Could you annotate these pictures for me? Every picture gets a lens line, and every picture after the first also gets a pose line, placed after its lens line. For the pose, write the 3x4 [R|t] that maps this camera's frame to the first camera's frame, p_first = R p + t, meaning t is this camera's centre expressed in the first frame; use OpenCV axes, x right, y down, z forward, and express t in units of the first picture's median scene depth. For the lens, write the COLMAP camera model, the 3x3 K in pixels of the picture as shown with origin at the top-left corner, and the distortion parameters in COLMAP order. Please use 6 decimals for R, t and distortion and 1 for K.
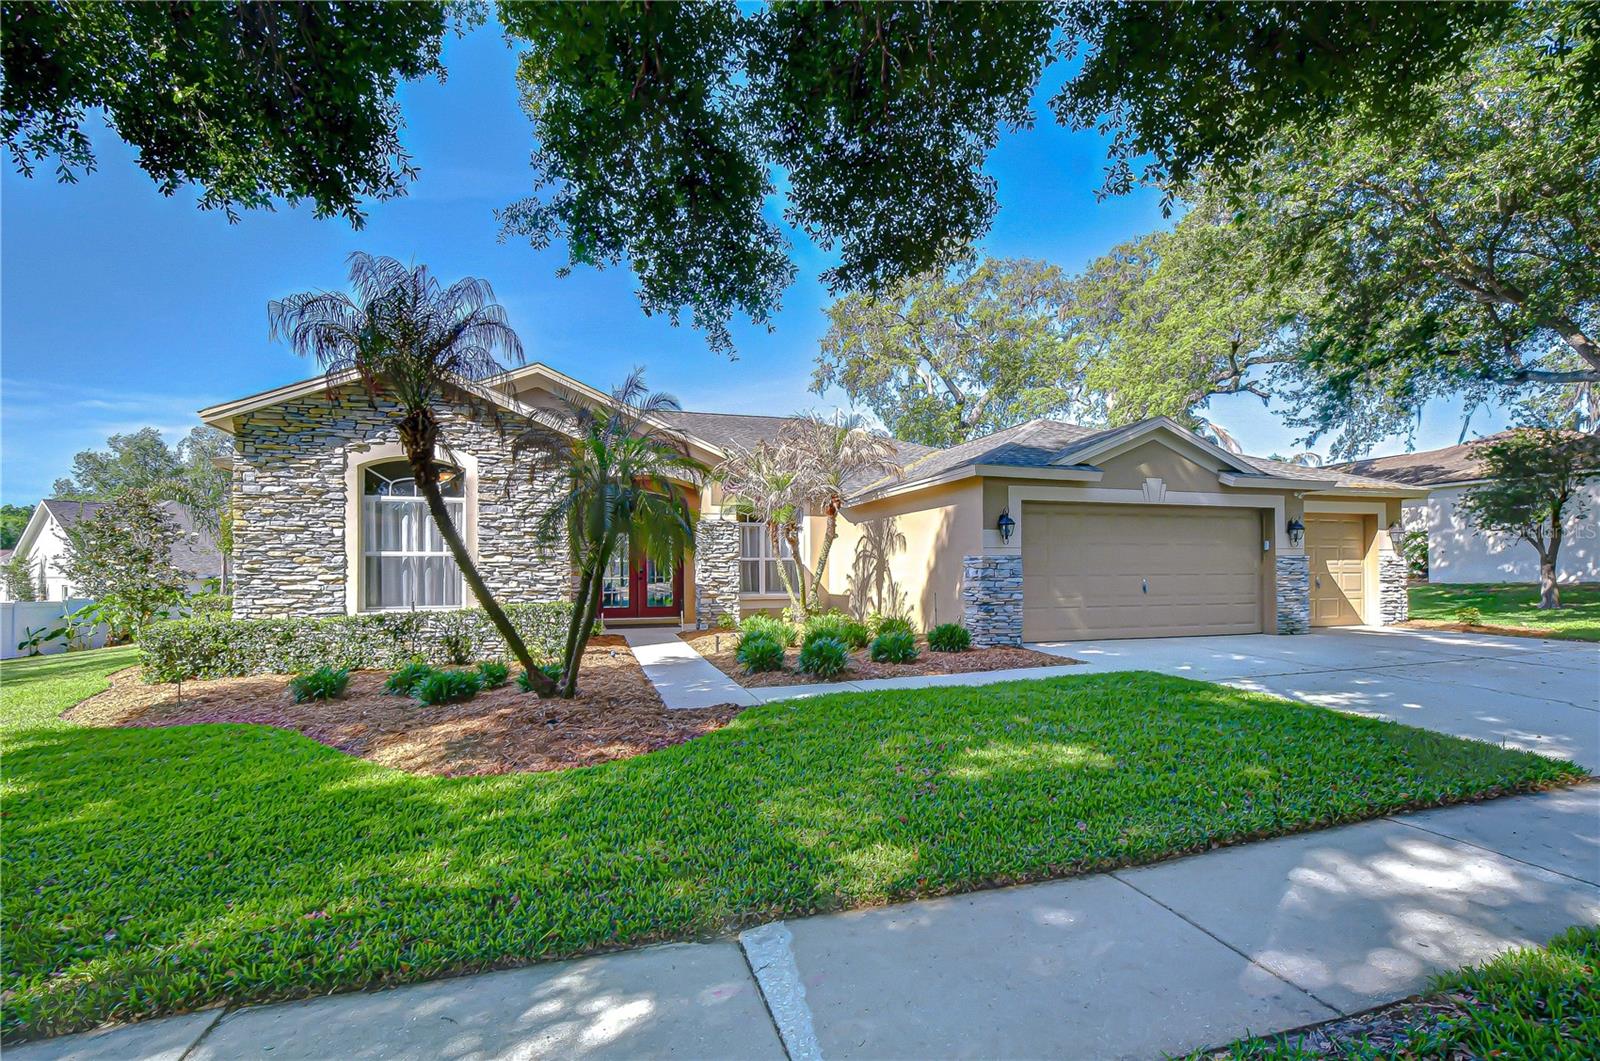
lens RADIAL K [[753.5, 0, 804.6], [0, 753.5, 554.5], [0, 0, 1]] dist [-0.002353, -0.000565]
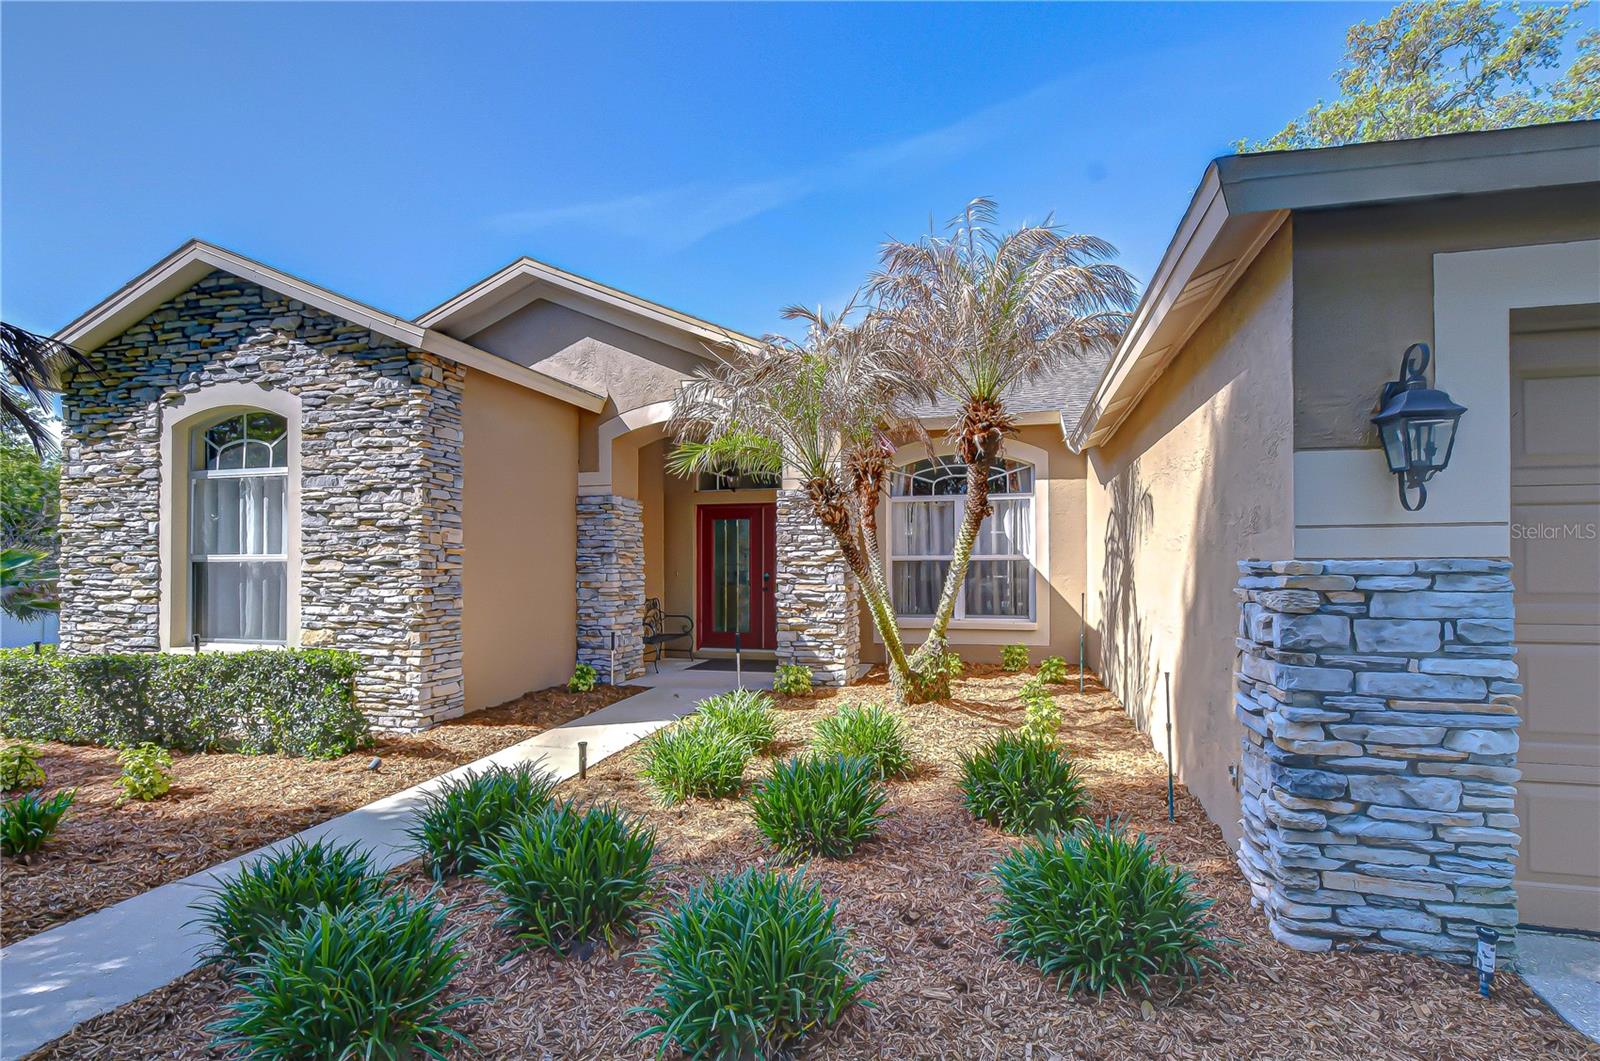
lens RADIAL K [[753.5, 0, 804.6], [0, 753.5, 554.5], [0, 0, 1]] dist [-0.002353, -0.000565]
pose [[0.851065, -0.005453, -0.525032, 0.230820], [0.011284, 0.999905, 0.007907, -0.003602], [0.524939, -0.012653, 0.851046, 0.714656]]
